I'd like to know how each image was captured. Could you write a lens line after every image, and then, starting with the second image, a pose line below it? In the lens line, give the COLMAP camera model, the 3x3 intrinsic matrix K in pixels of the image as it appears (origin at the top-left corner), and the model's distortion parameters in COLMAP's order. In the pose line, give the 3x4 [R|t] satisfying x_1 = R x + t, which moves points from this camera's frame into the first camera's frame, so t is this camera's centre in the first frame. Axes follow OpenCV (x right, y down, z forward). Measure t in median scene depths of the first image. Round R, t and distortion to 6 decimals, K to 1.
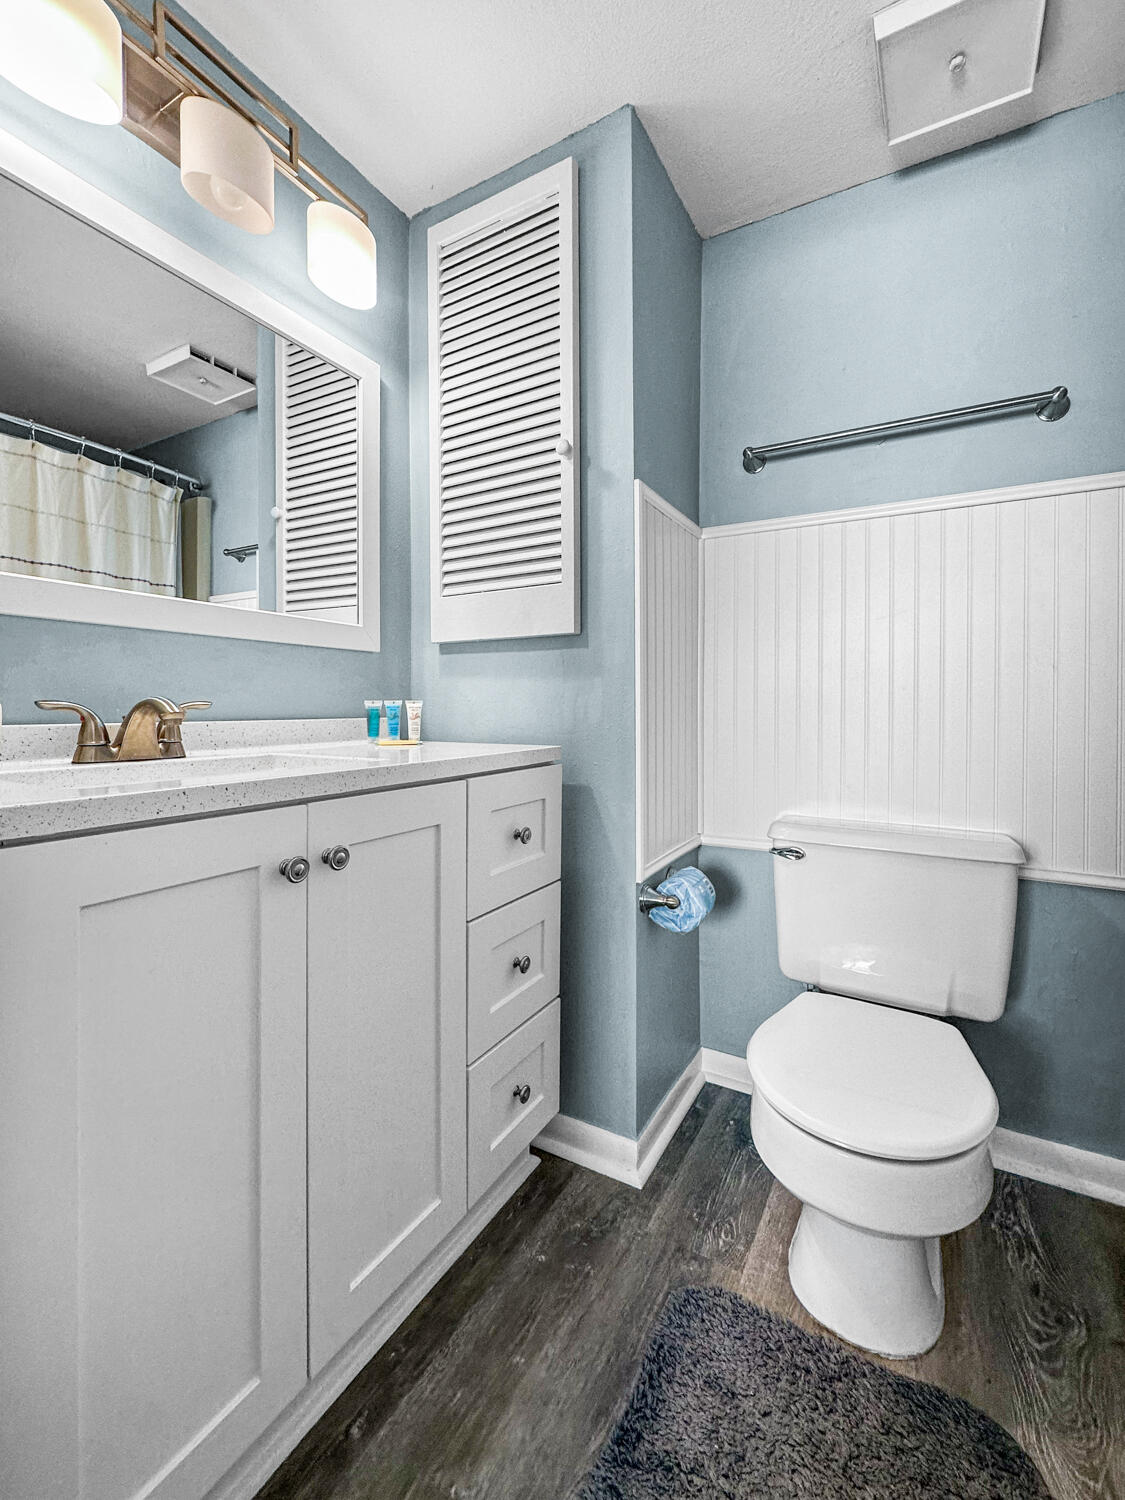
lens RADIAL K [[612.8, 0, 602.5], [0, 612.8, 721.5], [0, 0, 1]] dist [-0.002237, 0.000714]
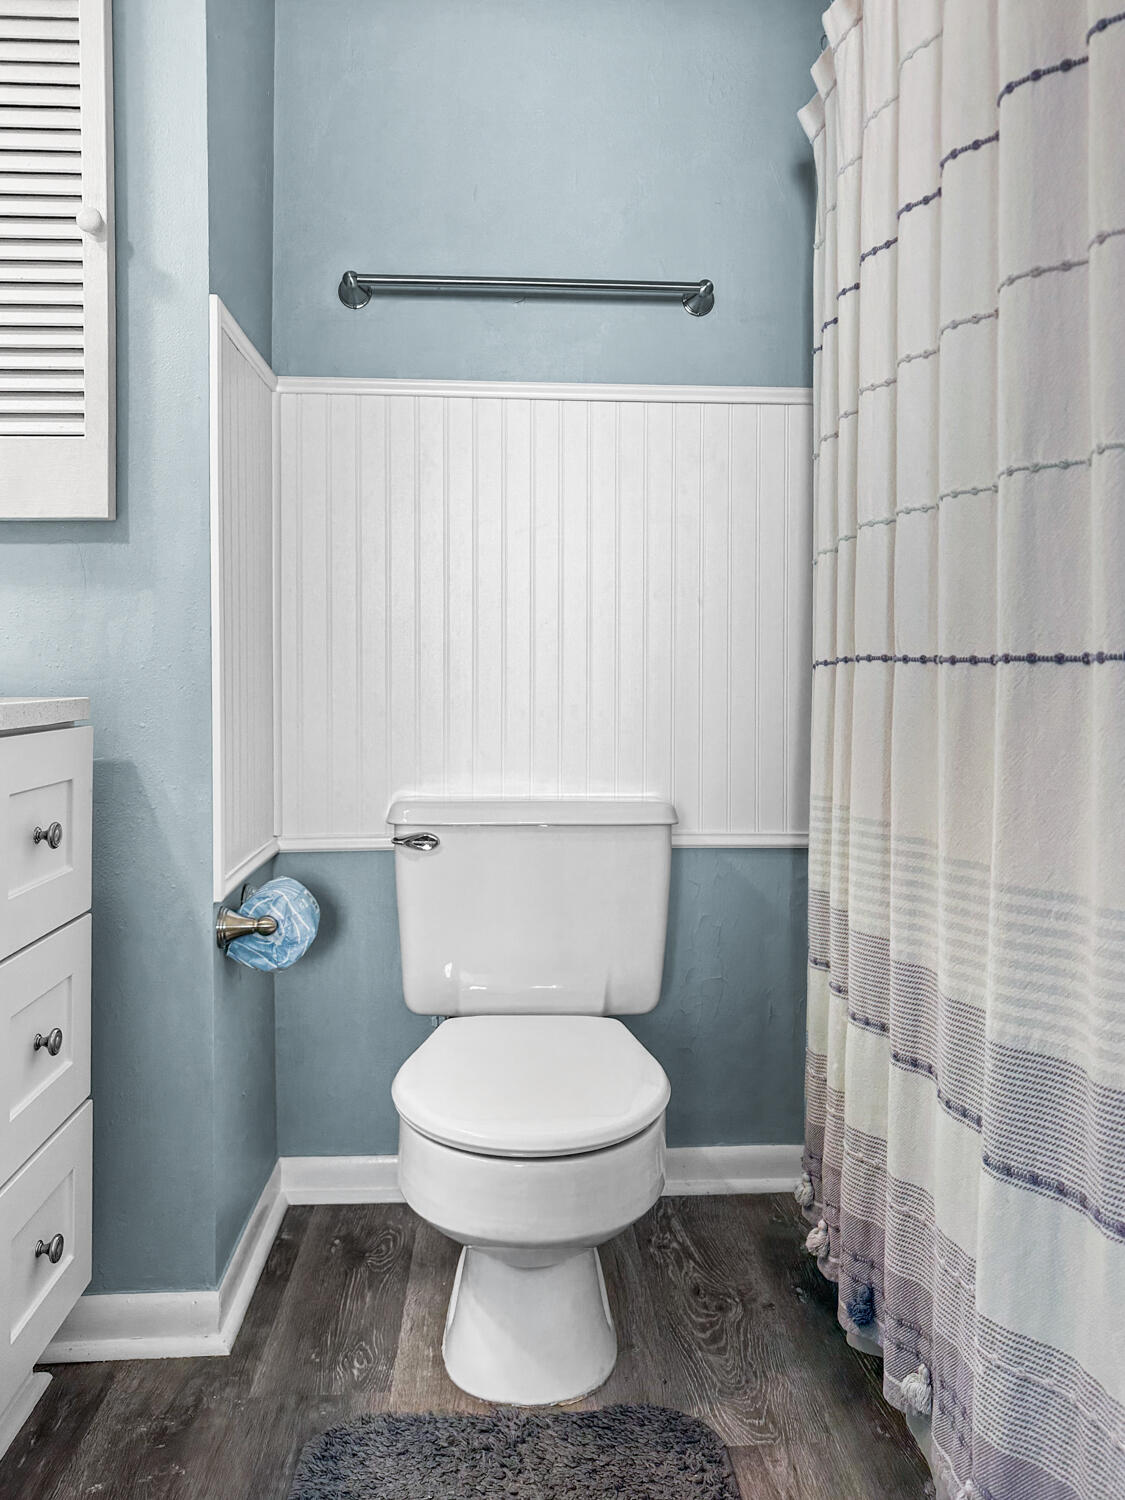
lens RADIAL K [[1073.3, 0, 560.6], [0, 1073.3, 739.6], [0, 0, 1]] dist [-0.006838, 0.009936]
pose [[0.846945, -0.031469, 0.530748, -0.248752], [0.015128, 0.999269, 0.035109, 0.052385], [-0.531465, -0.021706, 0.846802, -0.194129]]
